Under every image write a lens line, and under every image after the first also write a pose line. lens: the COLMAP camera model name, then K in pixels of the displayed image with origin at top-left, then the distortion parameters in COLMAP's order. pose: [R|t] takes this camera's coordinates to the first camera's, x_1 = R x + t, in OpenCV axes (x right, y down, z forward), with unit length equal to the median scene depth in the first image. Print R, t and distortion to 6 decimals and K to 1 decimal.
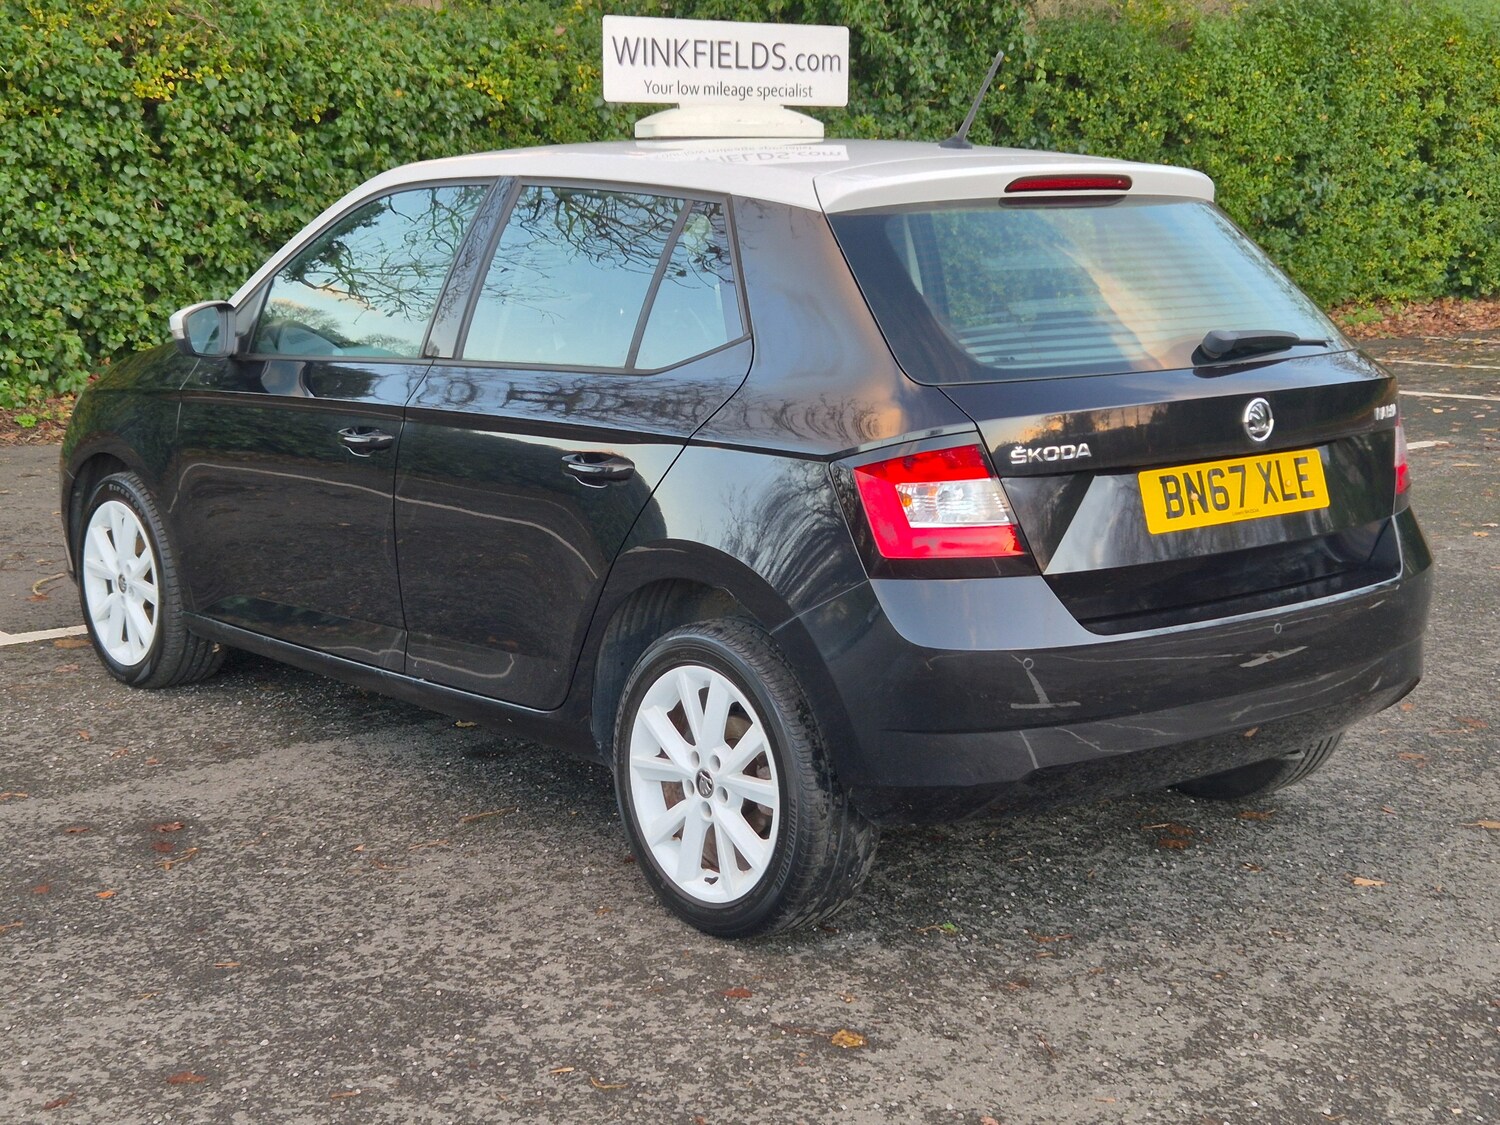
lens RADIAL K [[2250.1, 0, 740.8], [0, 2250.1, 562.0], [0, 0, 1]] dist [0.076554, 0.000000]
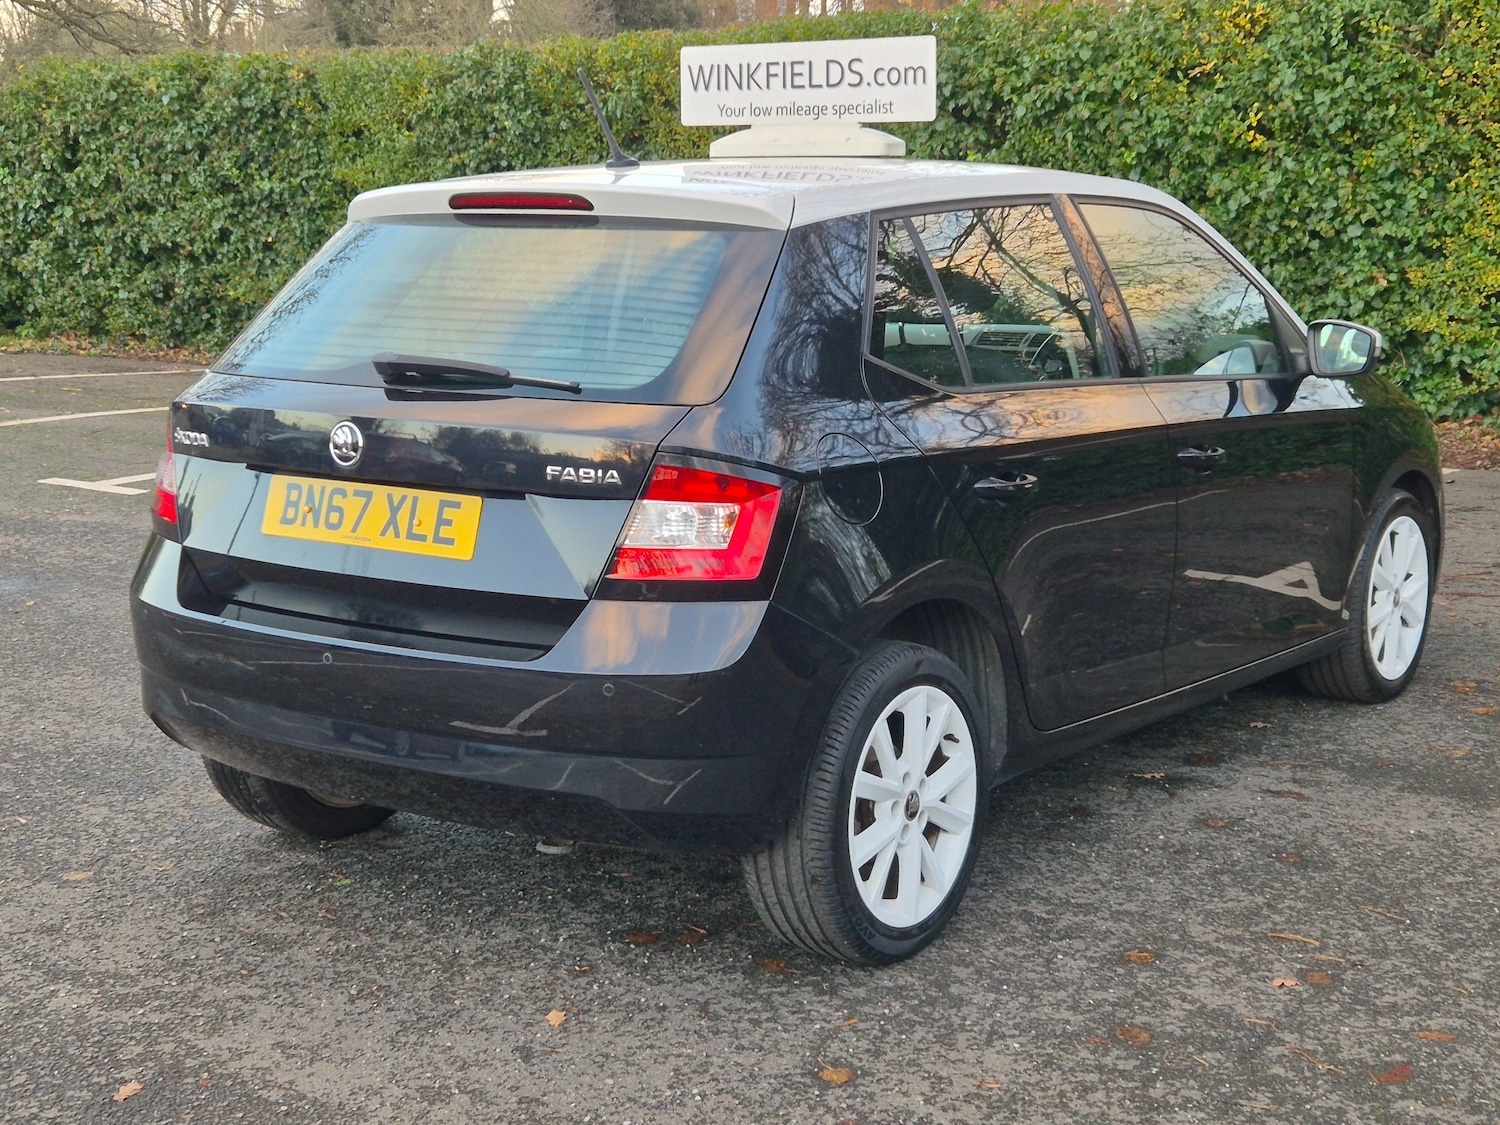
lens RADIAL K [[2250.1, 0, 758.2], [0, 2250.1, 575.1], [0, 0, 1]] dist [0.076554, 0.000000]
pose [[0.256686, 0.163842, -0.952506, 1.136714], [-0.172288, 0.977498, 0.121712, -0.147001], [0.951015, 0.132864, 0.279138, 0.851401]]
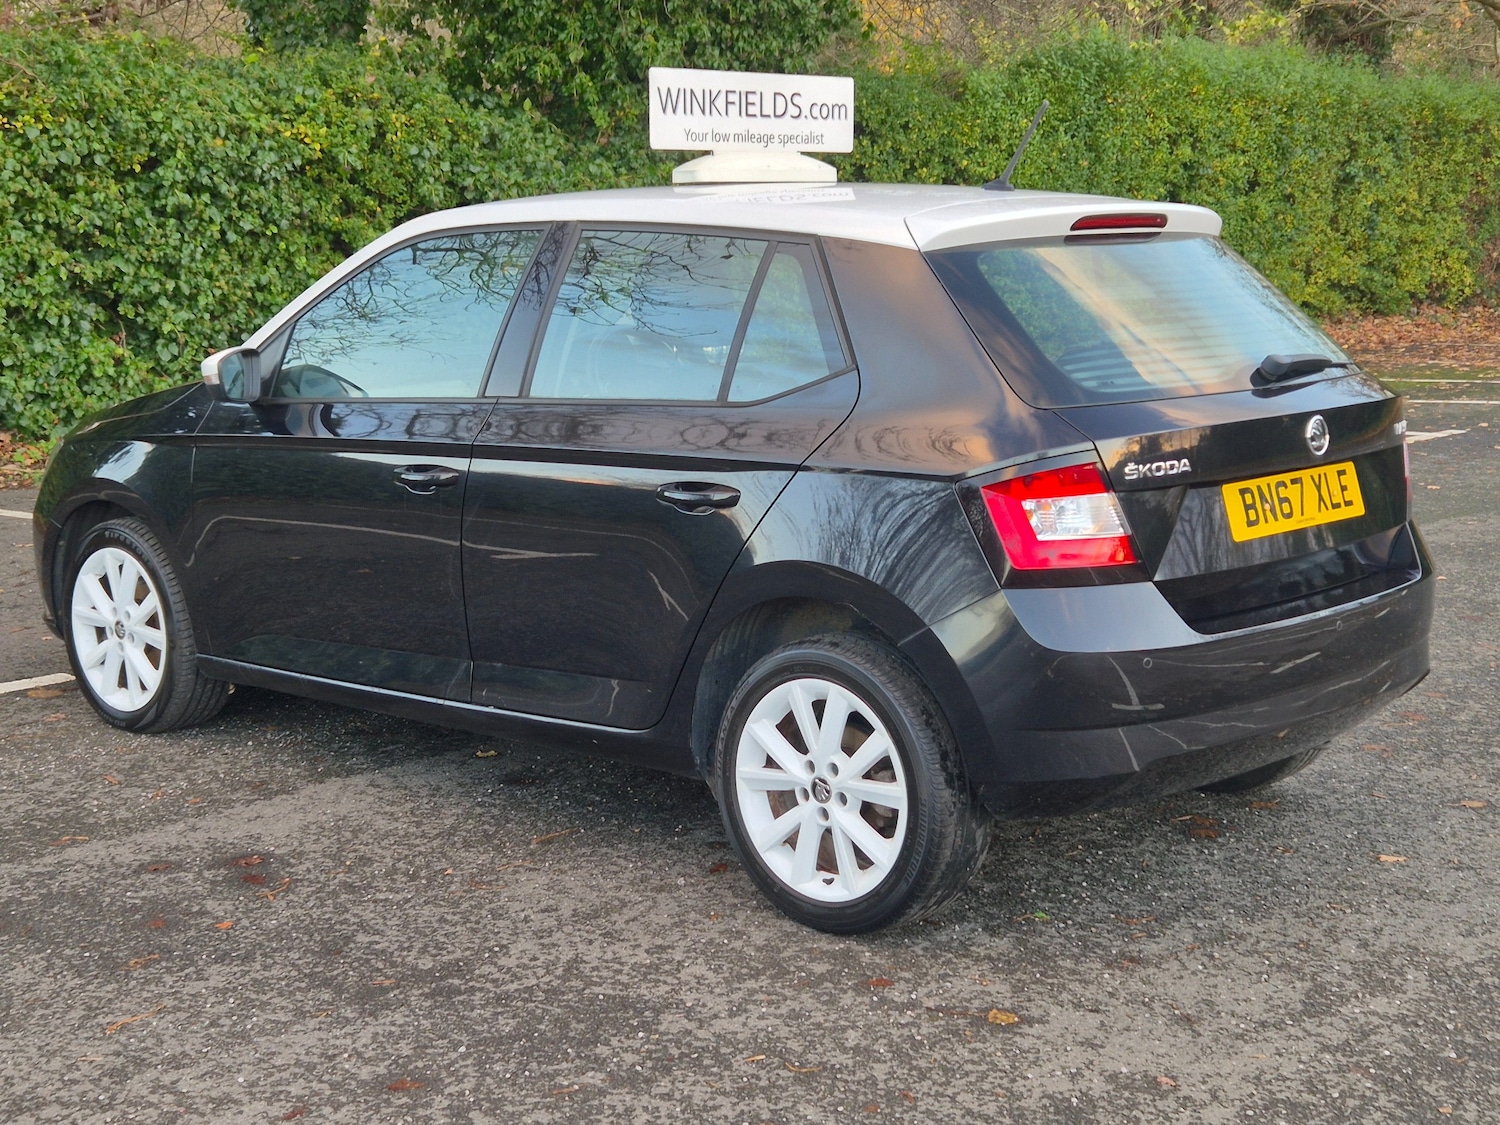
lens RADIAL K [[2250.1, 0, 735.6], [0, 2250.1, 584.5], [0, 0, 1]] dist [0.076554, 0.000000]
pose [[0.991095, -0.030306, 0.129663, -0.182693], [0.031711, 0.999459, -0.008781, 0.009354], [-0.129327, 0.012814, 0.991519, -0.045219]]
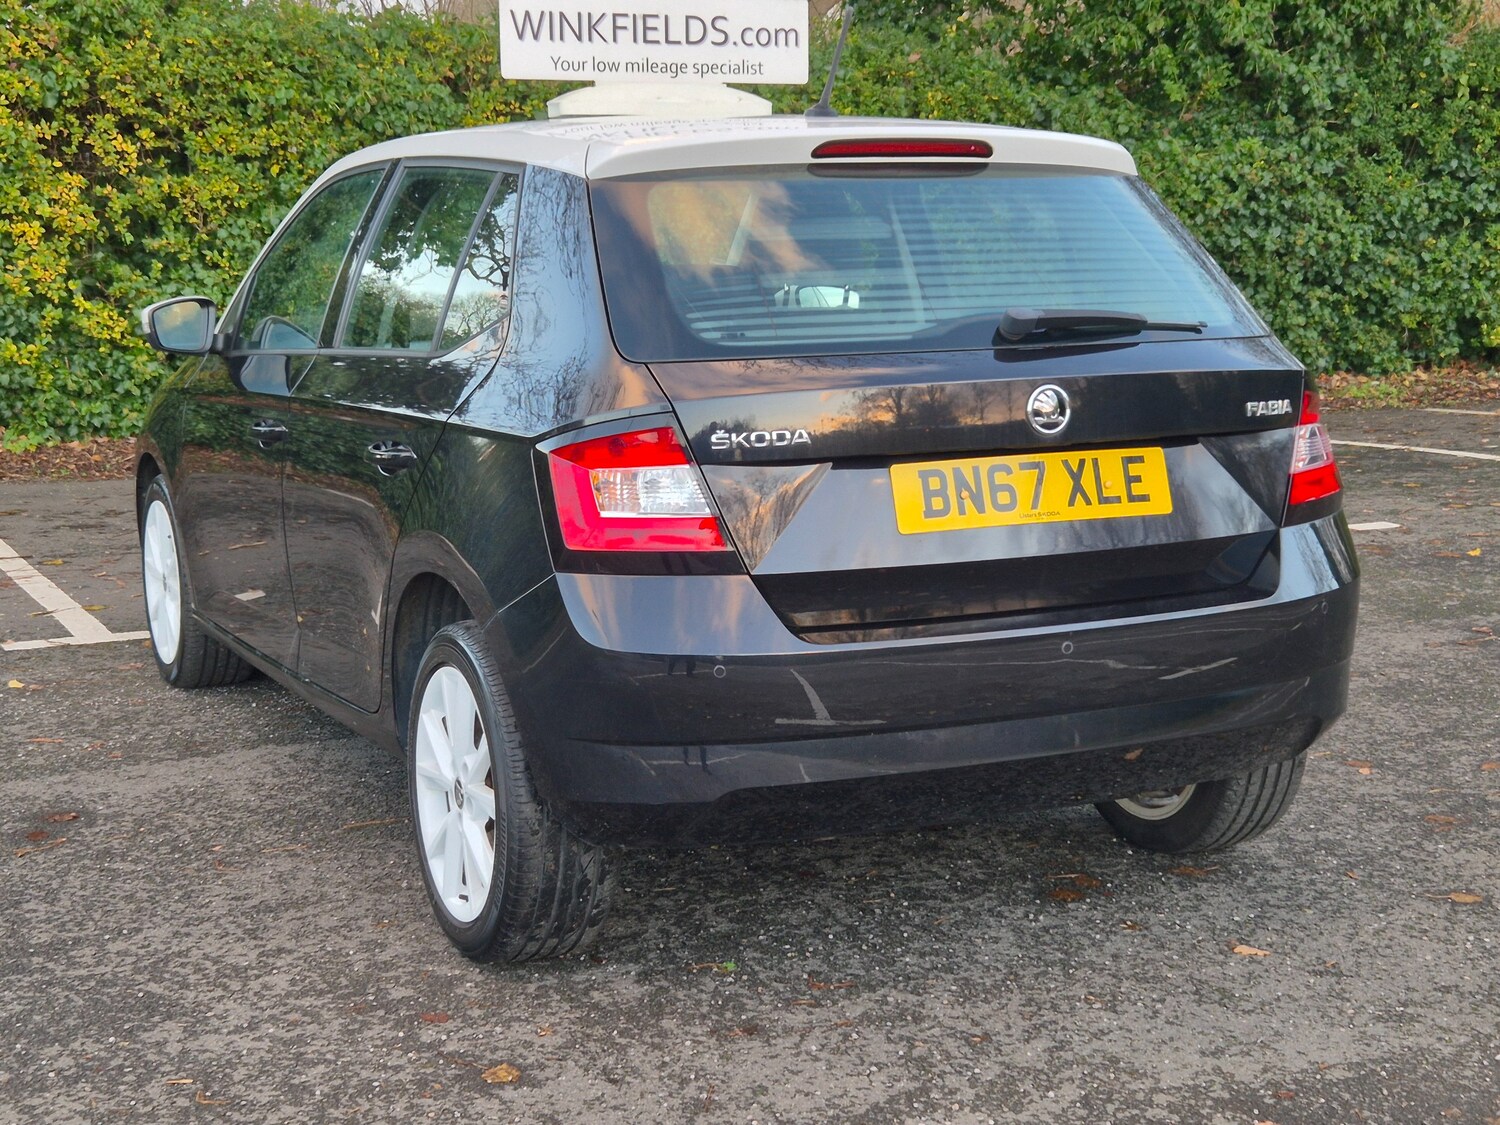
lens RADIAL K [[2250.1, 0, 751.5], [0, 2250.1, 600.0], [0, 0, 1]] dist [0.076554, 0.000000]
pose [[0.969518, 0.030546, -0.243107, 0.312544], [-0.032316, 0.999472, -0.003293, 0.016737], [0.242878, 0.011049, 0.969994, 0.116925]]
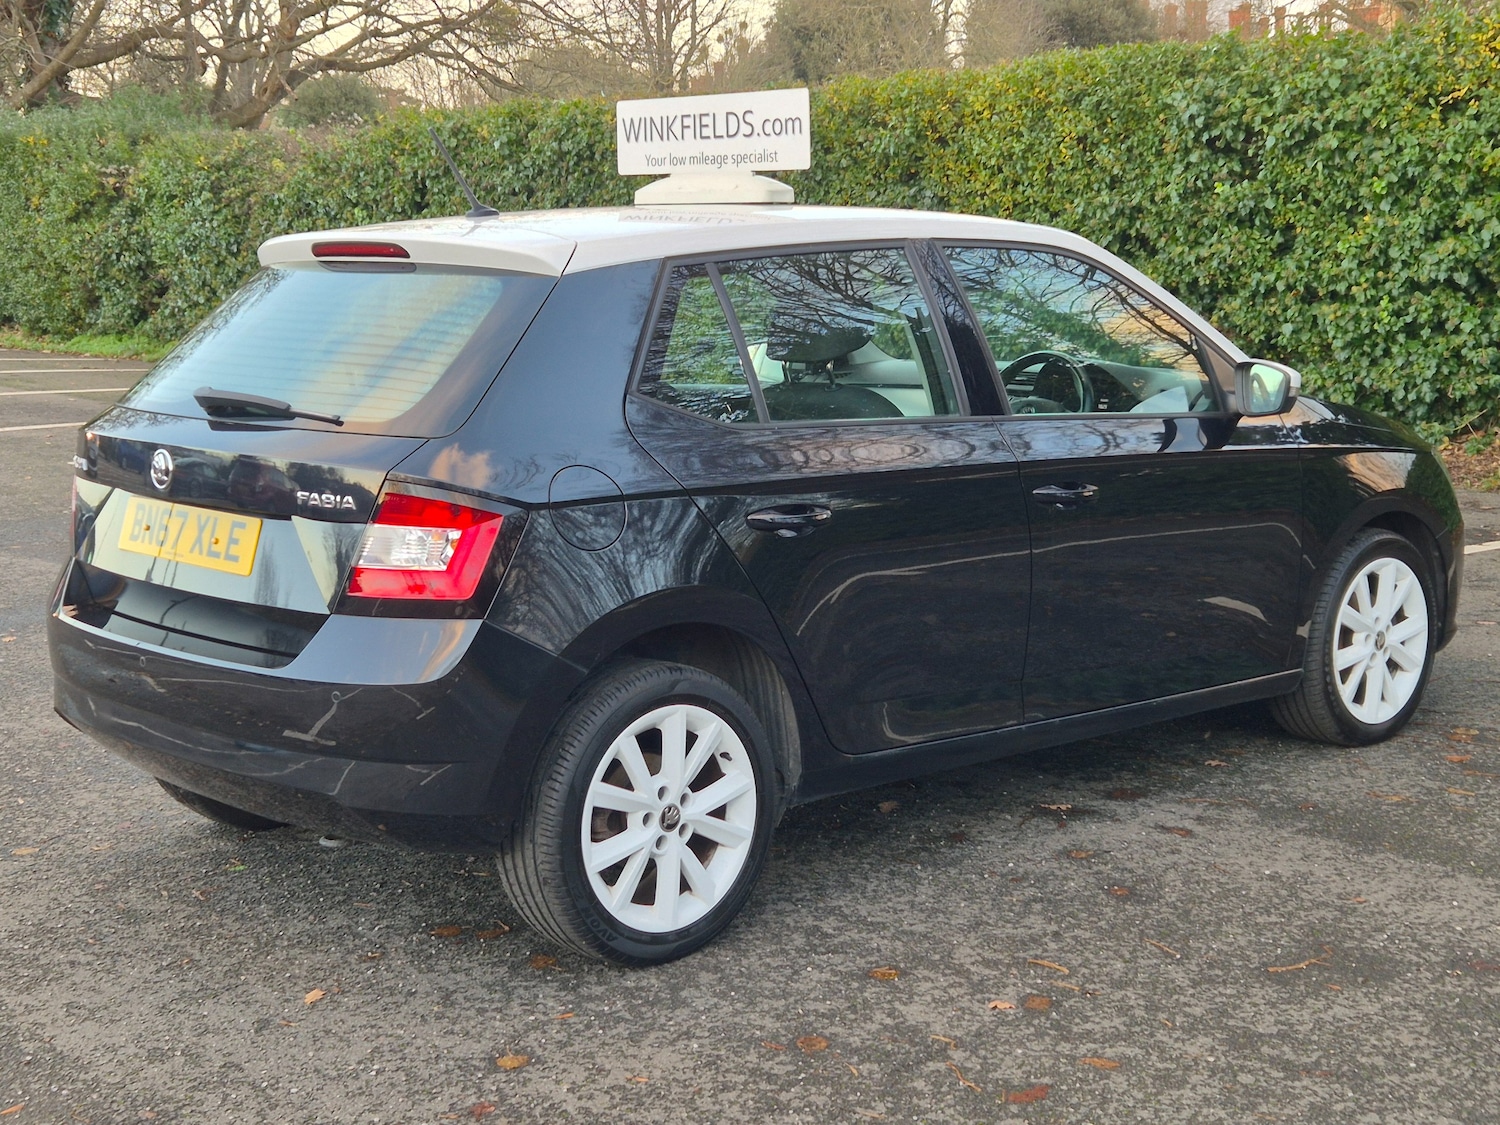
lens RADIAL K [[2250.1, 0, 753.0], [0, 2250.1, 572.2], [0, 0, 1]] dist [0.076554, 0.000000]
pose [[0.049861, 0.154041, -0.986806, 1.241426], [-0.168688, 0.975139, 0.143696, -0.205062], [0.984408, 0.159297, 0.074606, 1.134127]]
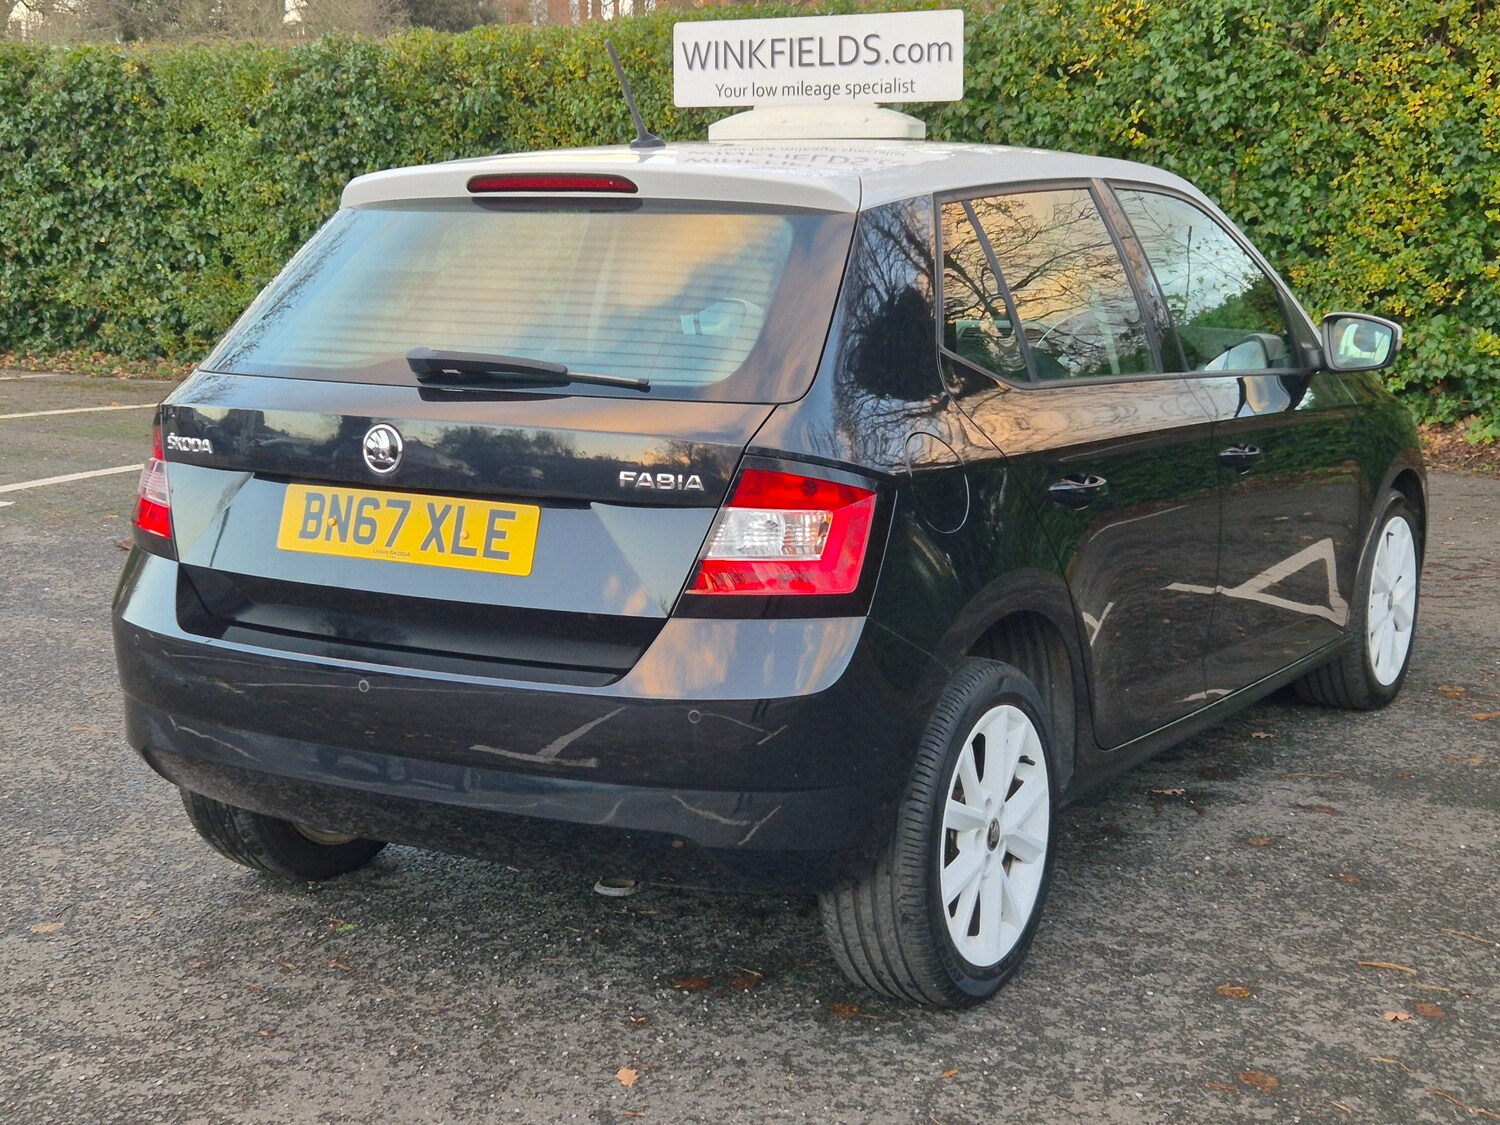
lens RADIAL K [[2250.1, 0, 724.5], [0, 2250.1, 580.4], [0, 0, 1]] dist [0.076554, 0.000000]
pose [[0.330134, 0.160049, -0.930267, 1.033897], [-0.168691, 0.979659, 0.108681, -0.122857], [0.928738, 0.121048, 0.350417, 0.773234]]
